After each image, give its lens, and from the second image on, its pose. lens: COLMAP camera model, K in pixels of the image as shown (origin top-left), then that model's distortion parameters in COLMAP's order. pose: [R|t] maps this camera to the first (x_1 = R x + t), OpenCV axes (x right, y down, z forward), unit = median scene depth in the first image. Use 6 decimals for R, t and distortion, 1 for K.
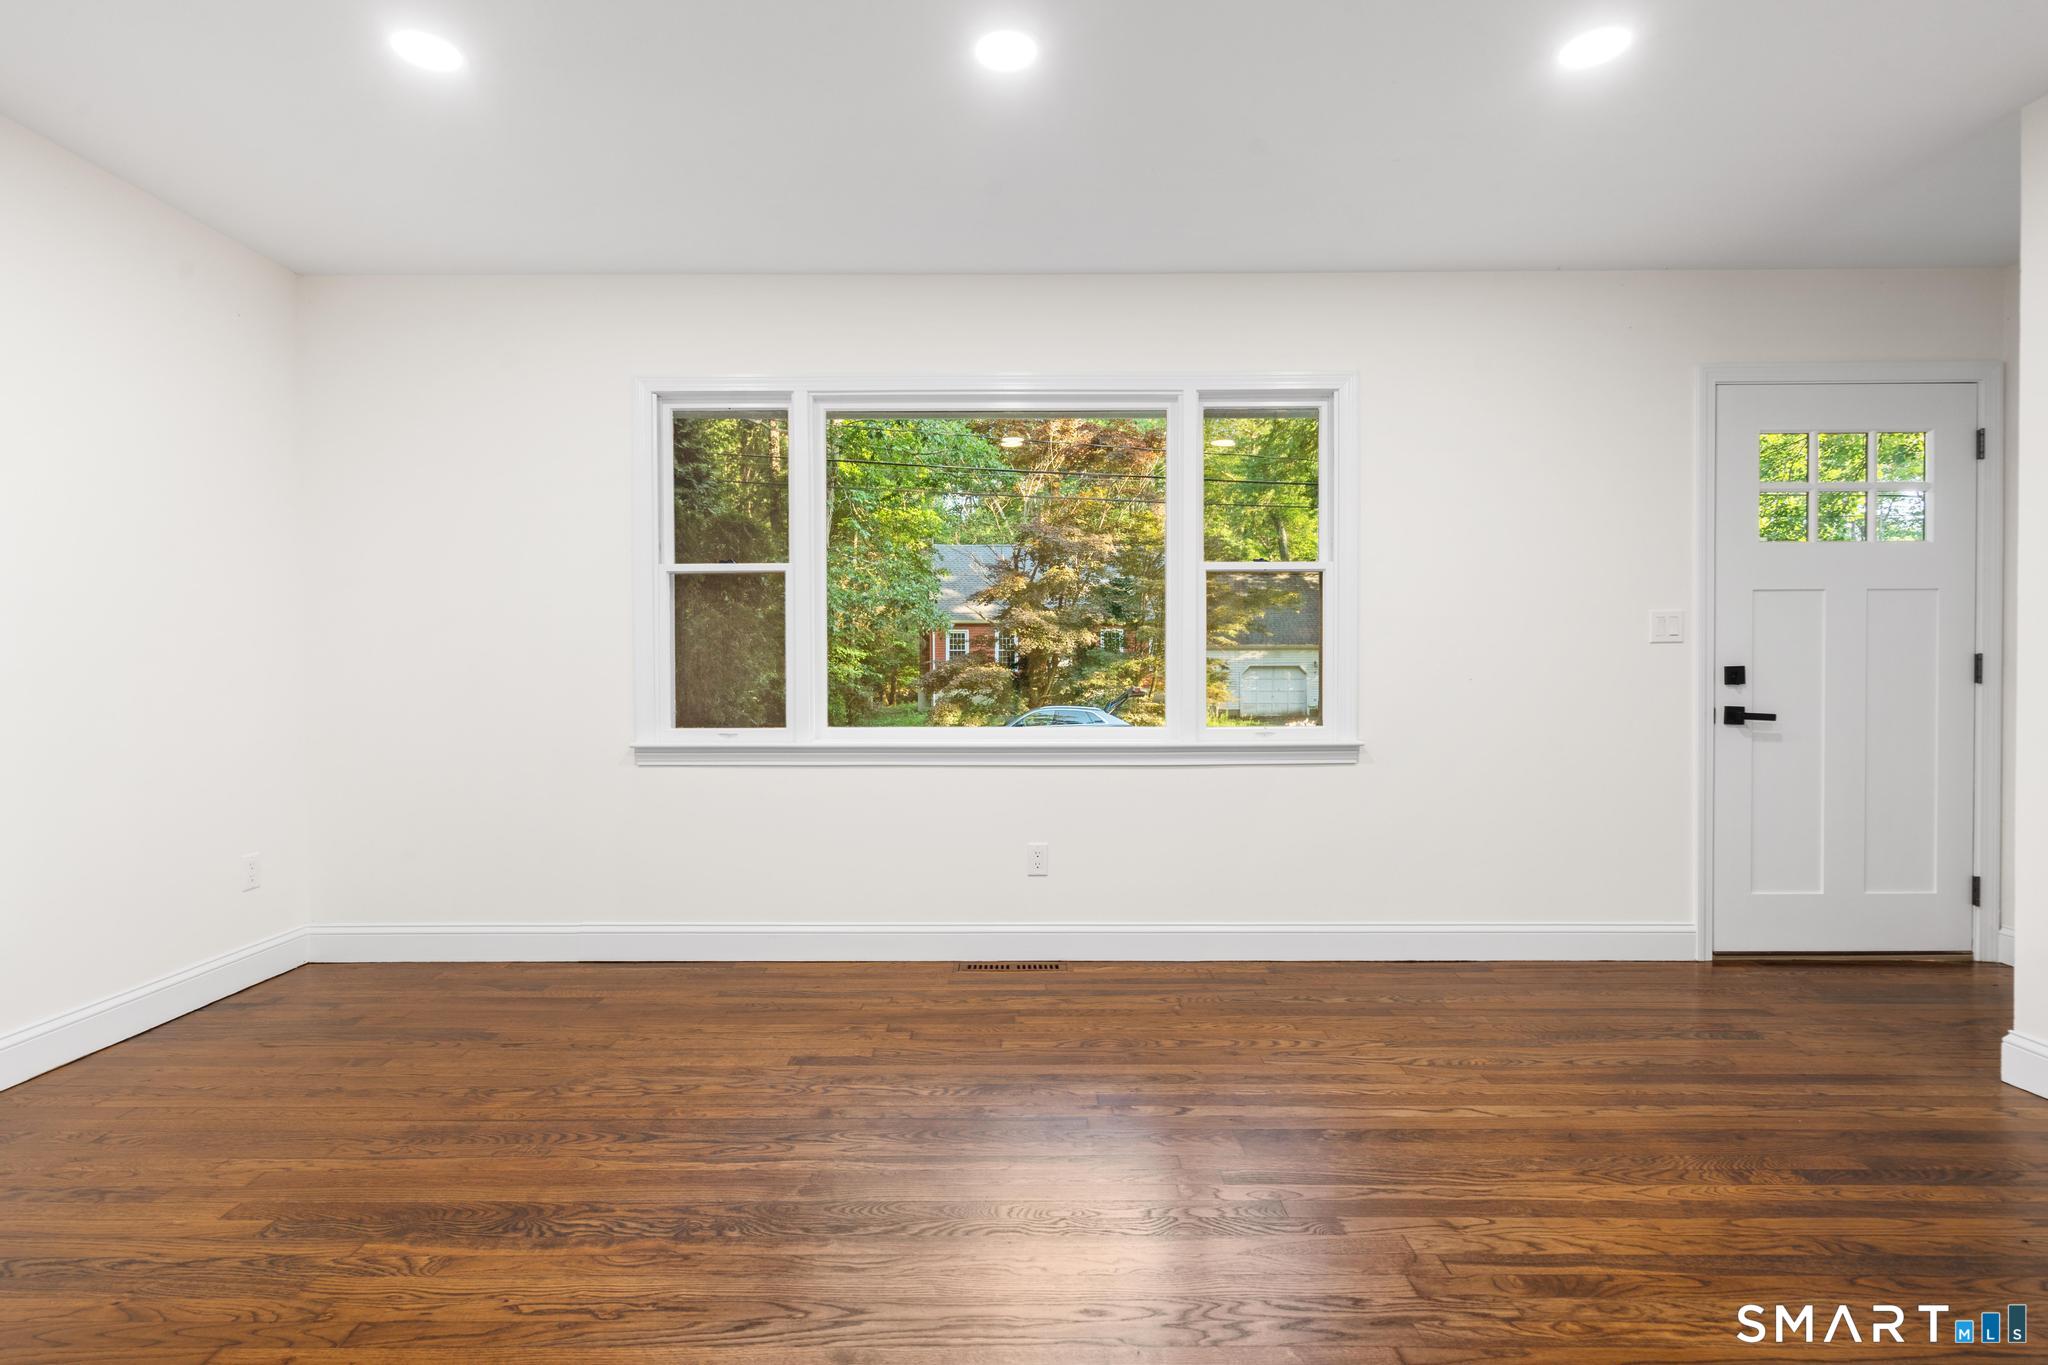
lens RADIAL K [[927.2, 0, 1019.5], [0, 927.2, 686.1], [0, 0, 1]] dist [-0.002514, -0.000215]
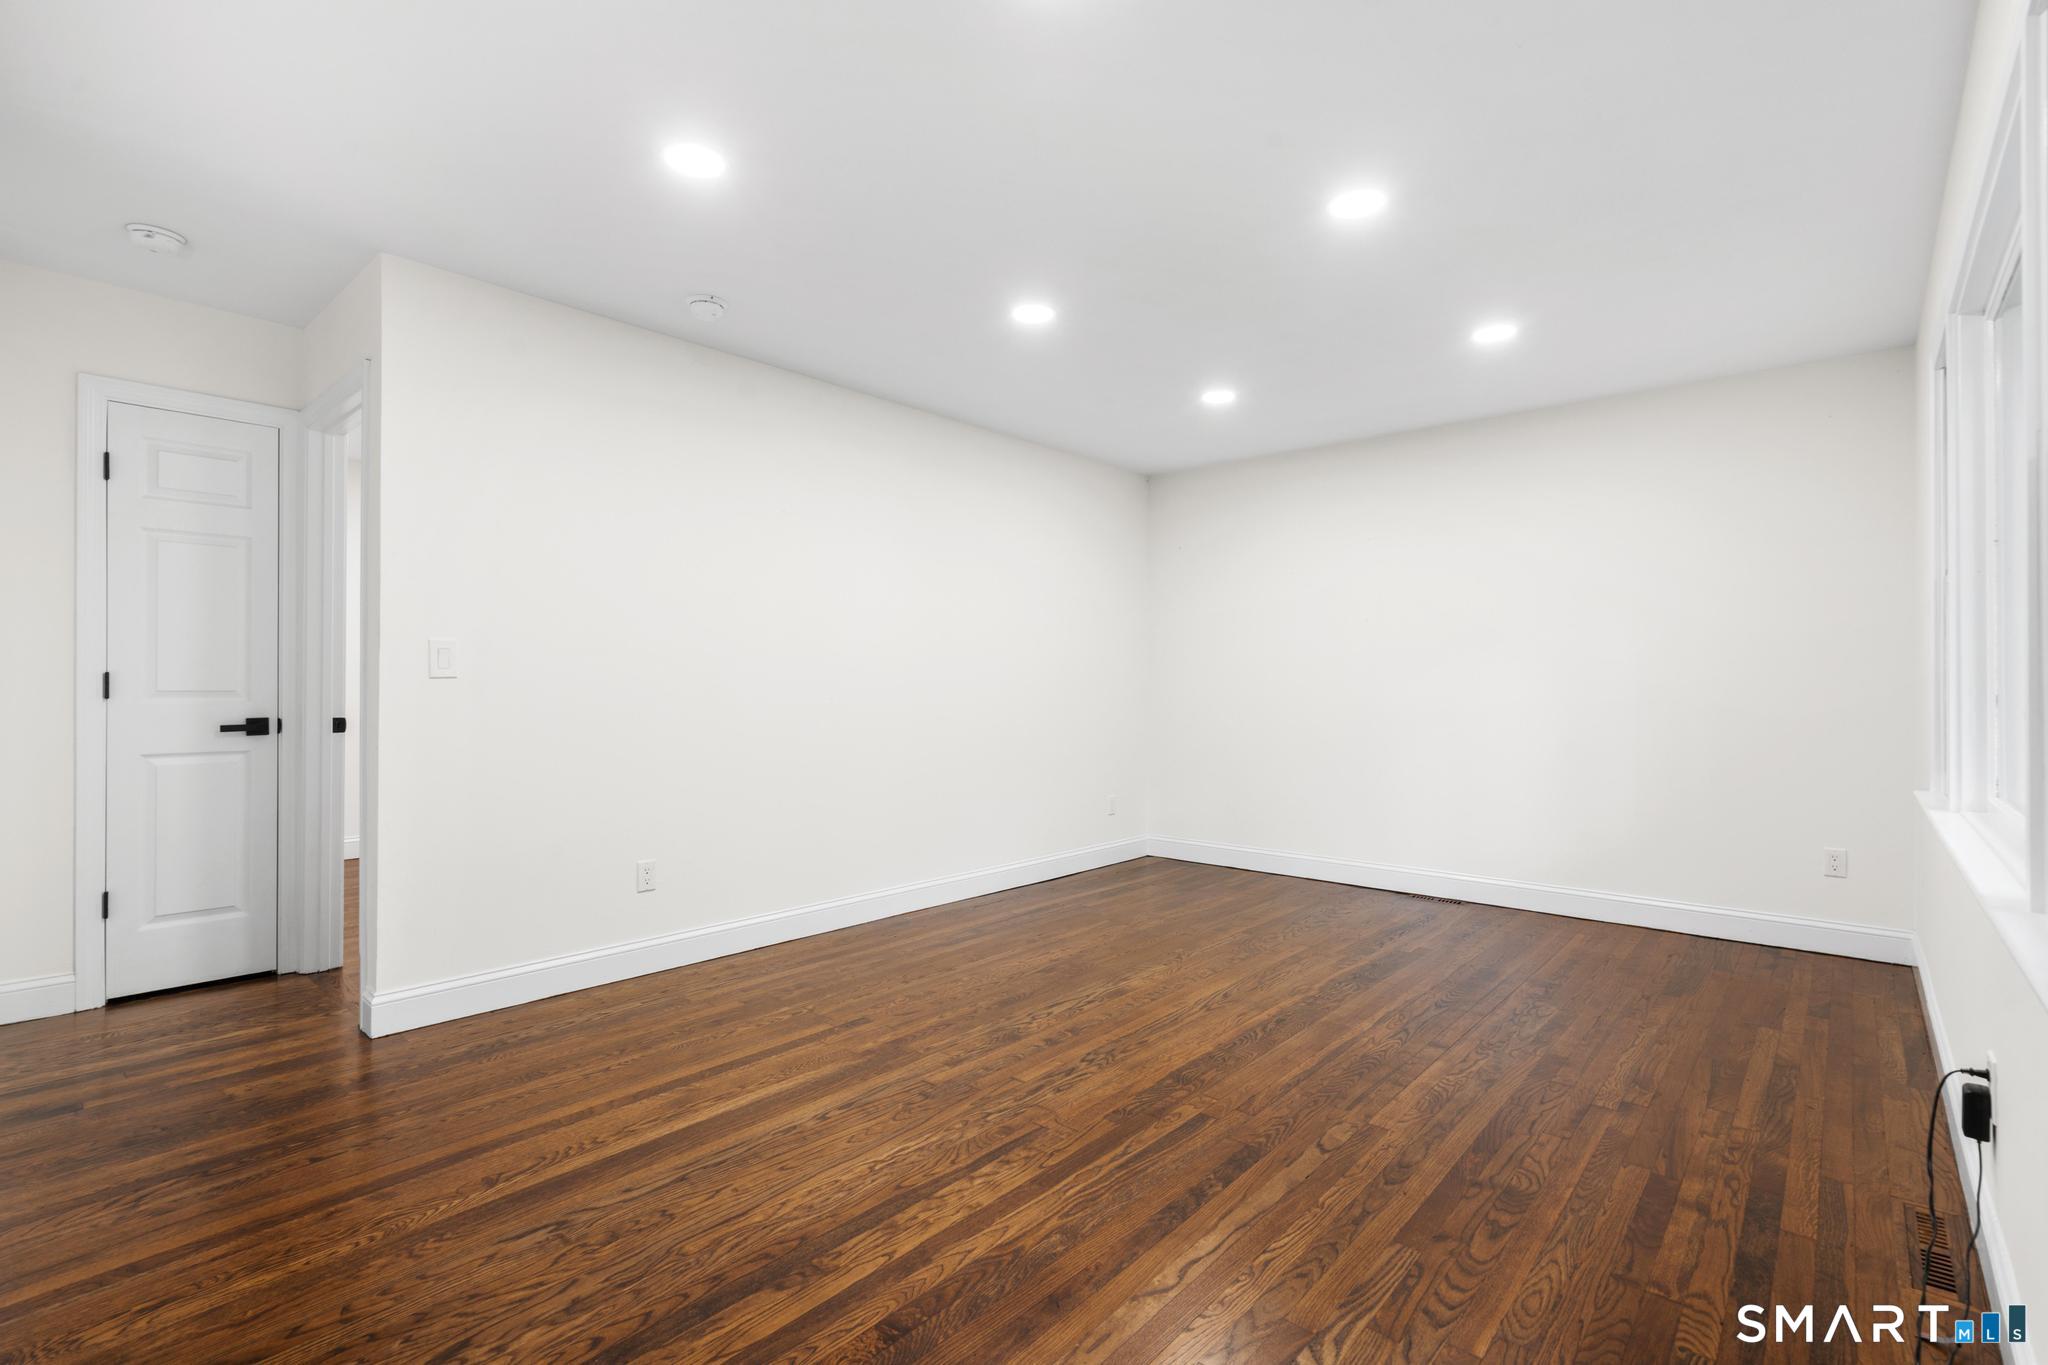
lens RADIAL K [[927.2, 0, 1019.5], [0, 927.2, 686.1], [0, 0, 1]] dist [-0.002514, -0.000215]
pose [[-0.660912, 0.003463, -0.750455, 1.330708], [-0.014430, 0.999746, 0.017322, -0.062543], [0.750325, 0.022277, -0.660694, 1.637066]]
